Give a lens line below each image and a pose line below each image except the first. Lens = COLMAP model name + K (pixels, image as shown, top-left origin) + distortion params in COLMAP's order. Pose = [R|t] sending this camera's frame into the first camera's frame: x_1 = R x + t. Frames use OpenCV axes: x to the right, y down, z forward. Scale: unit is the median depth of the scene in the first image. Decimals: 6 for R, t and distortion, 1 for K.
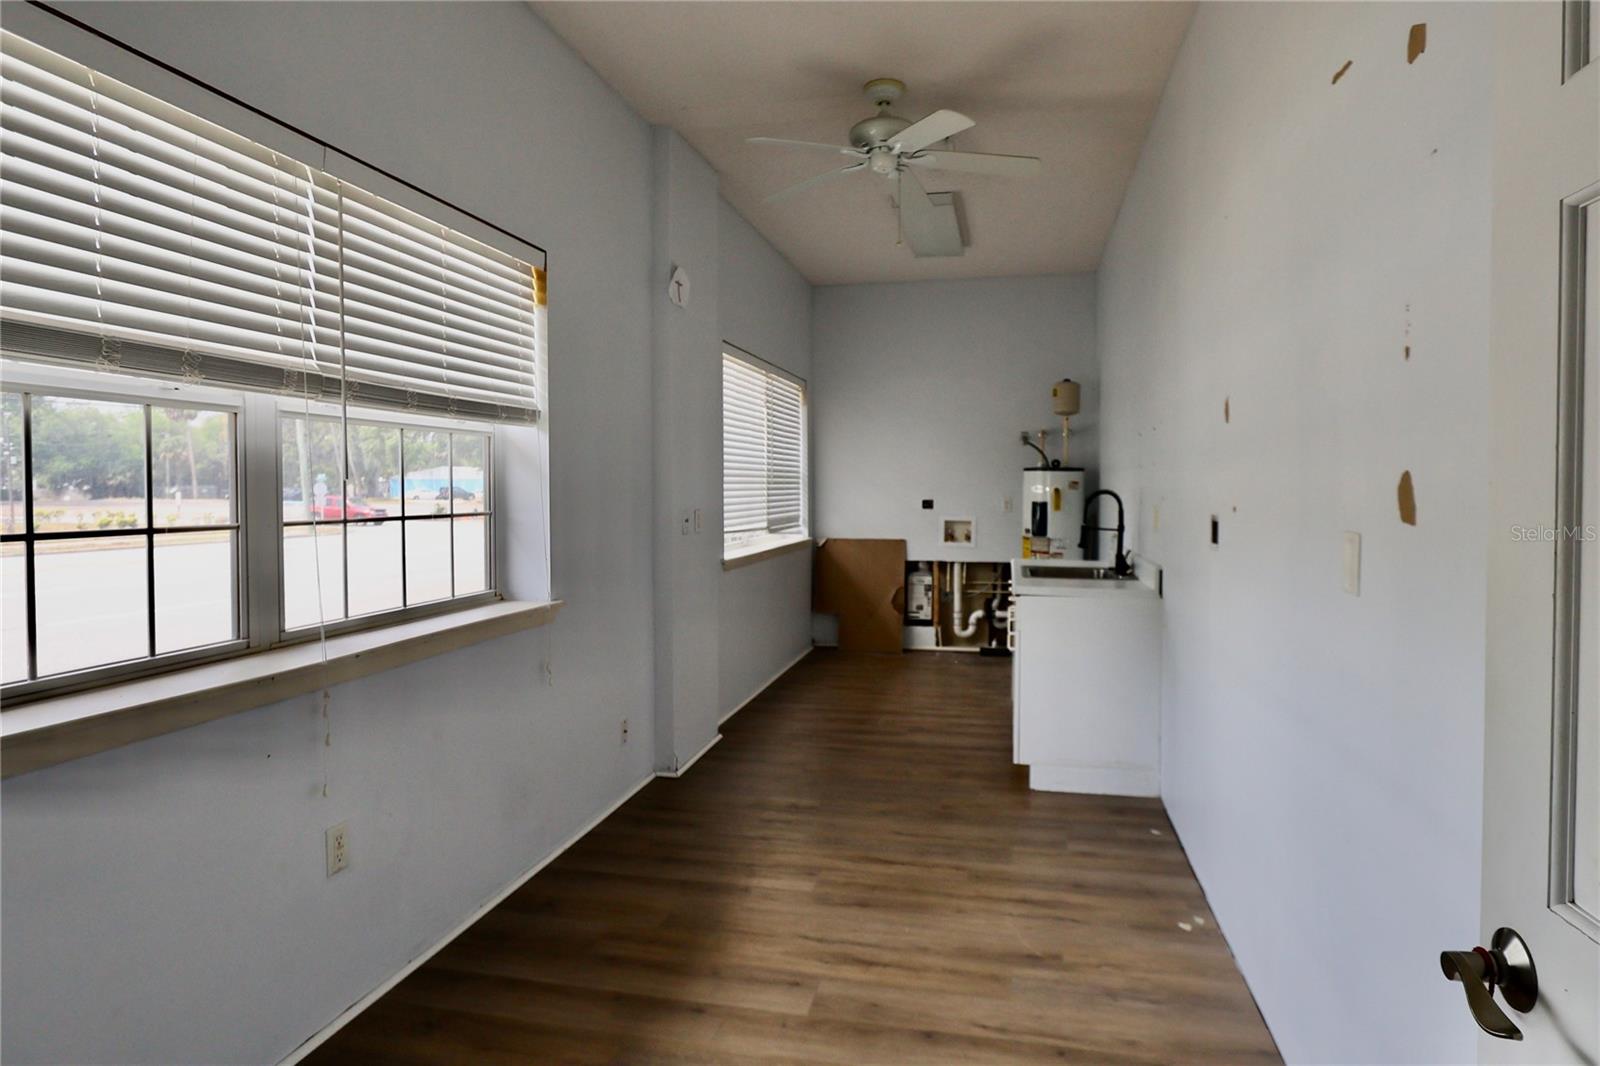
lens RADIAL K [[916.7, 0, 807.0], [0, 916.7, 529.4], [0, 0, 1]] dist [-0.018599, 0.003185]
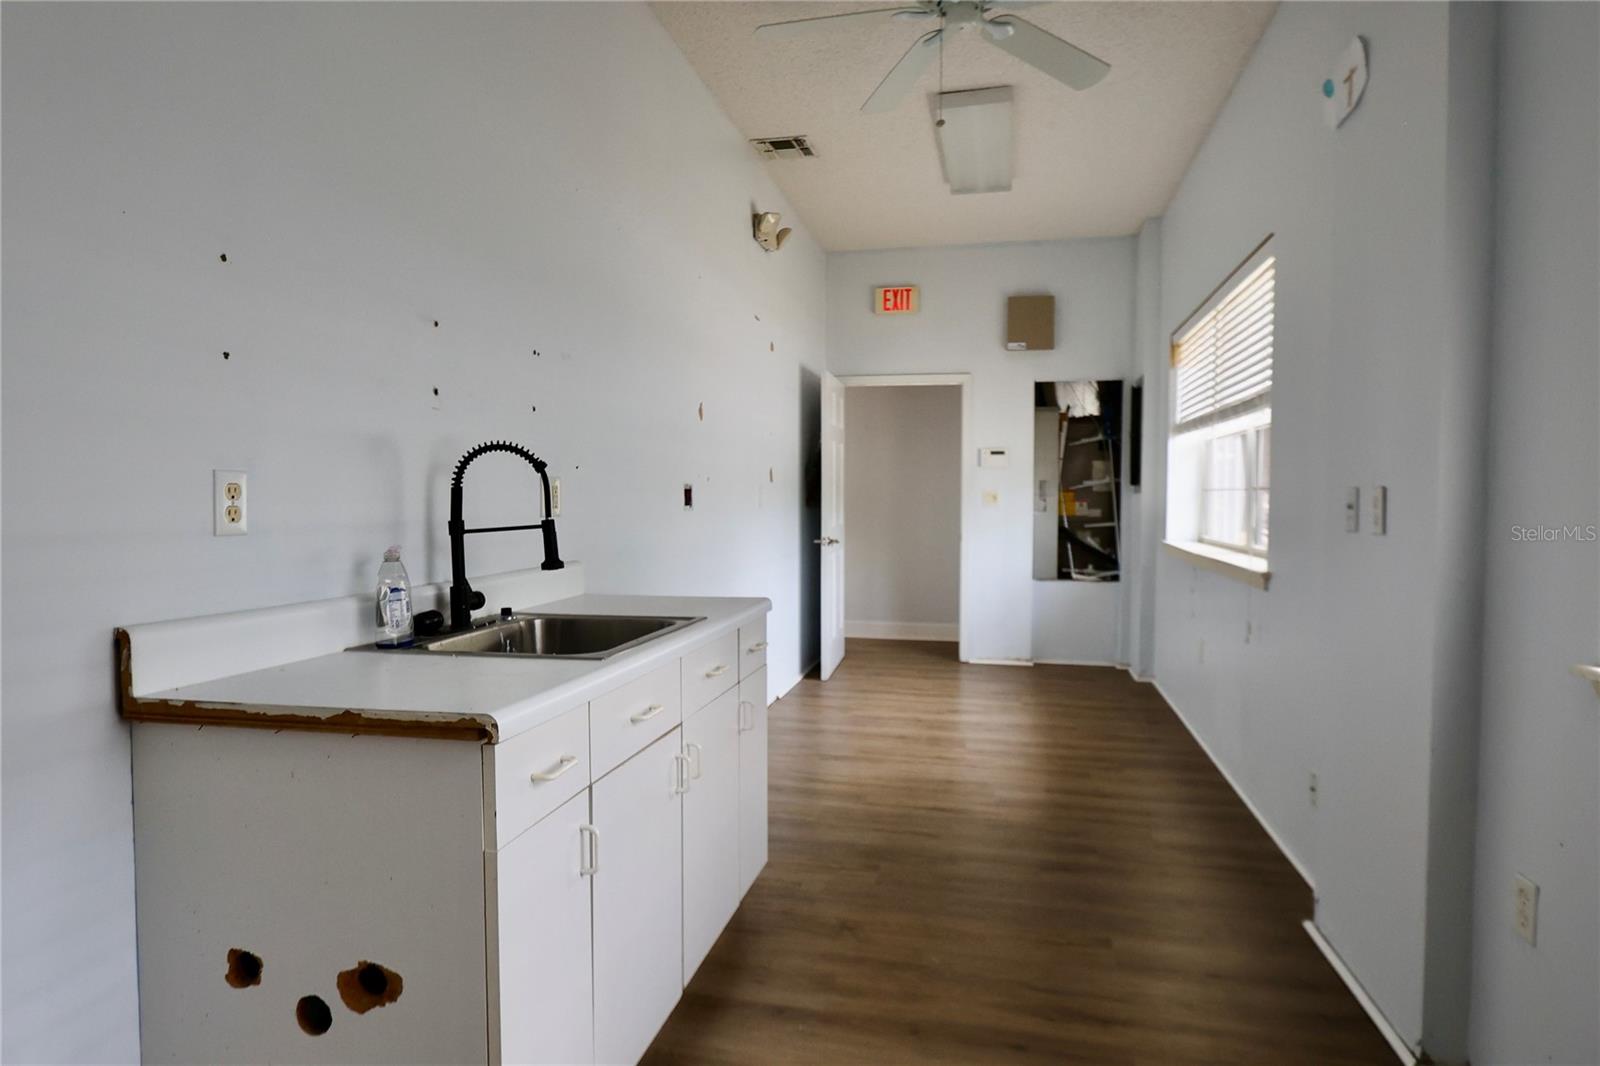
lens RADIAL K [[916.7, 0, 807.0], [0, 916.7, 529.4], [0, 0, 1]] dist [-0.018599, 0.003185]
pose [[-0.999947, -0.002097, -0.010103, 0.279372], [-0.002871, 0.997011, 0.077204, -0.051314], [0.009911, 0.077229, -0.996964, 2.254356]]
